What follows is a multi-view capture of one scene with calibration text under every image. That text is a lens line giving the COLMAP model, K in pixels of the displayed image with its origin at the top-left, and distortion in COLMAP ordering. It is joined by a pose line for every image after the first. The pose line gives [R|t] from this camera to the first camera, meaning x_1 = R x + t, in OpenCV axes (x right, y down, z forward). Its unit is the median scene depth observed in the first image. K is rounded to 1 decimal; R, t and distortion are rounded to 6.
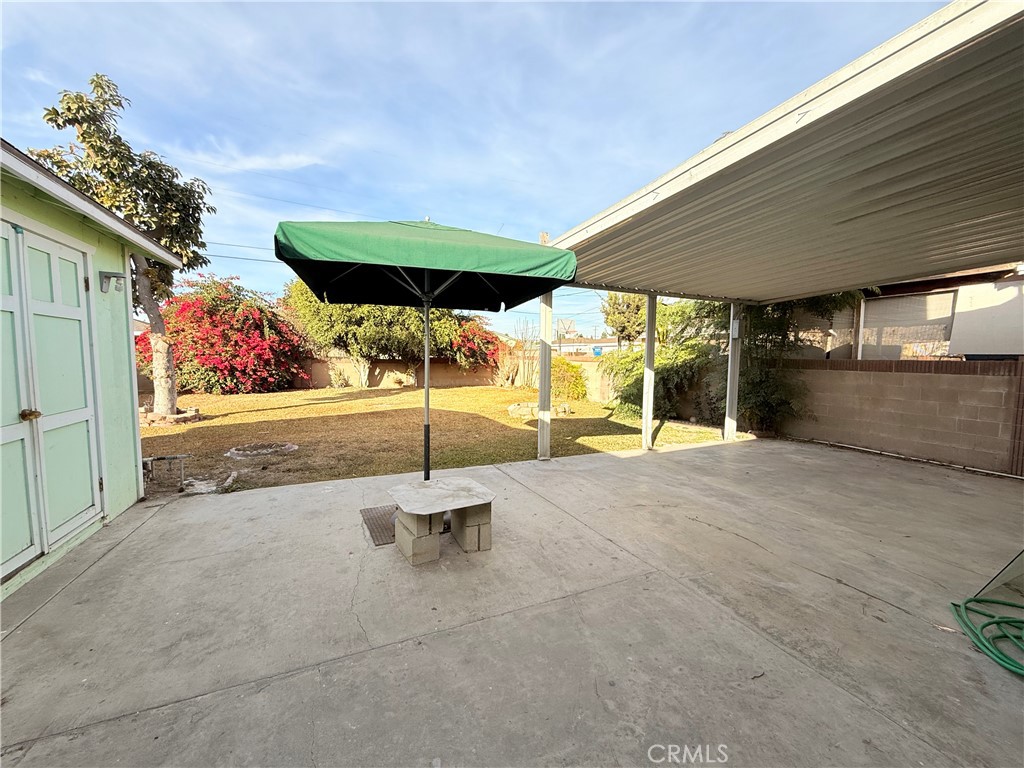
lens RADIAL K [[407.5, 0, 509.1], [0, 407.5, 382.2], [0, 0, 1]] dist [0.001263, 0.000241]
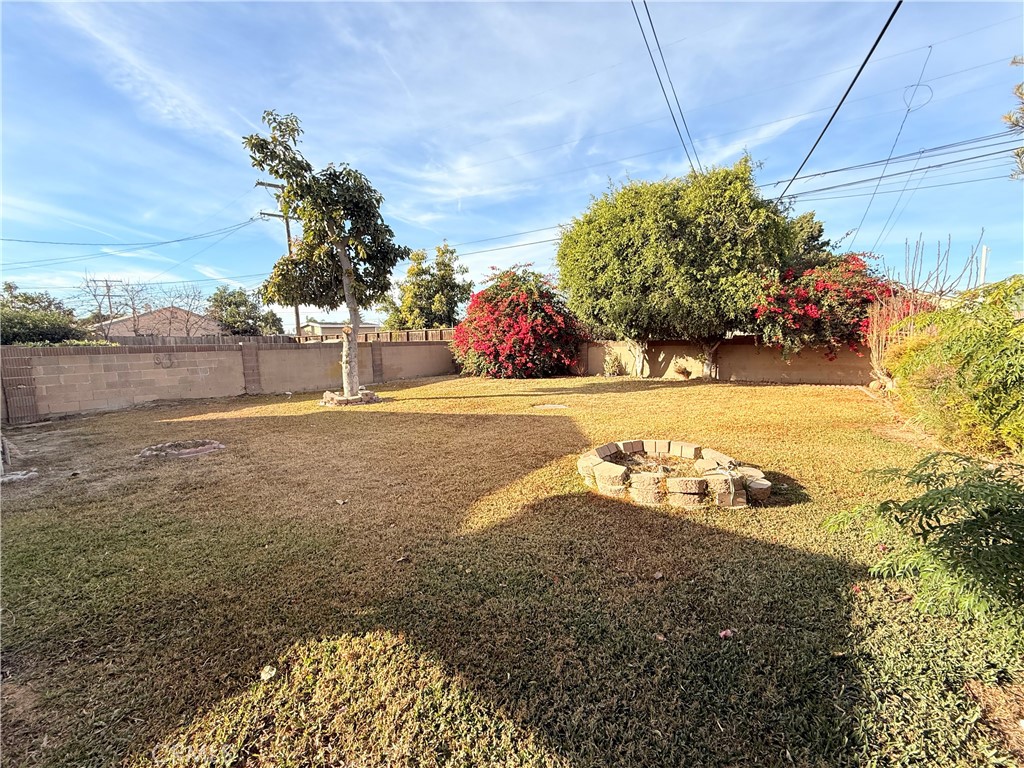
lens RADIAL K [[407.5, 0, 509.1], [0, 407.5, 382.2], [0, 0, 1]] dist [0.001263, 0.000241]
pose [[0.524374, 0.061802, -0.849243, 0.178147], [-0.024329, 0.998043, 0.057609, -0.016707], [0.851141, -0.009548, 0.524851, 0.387462]]
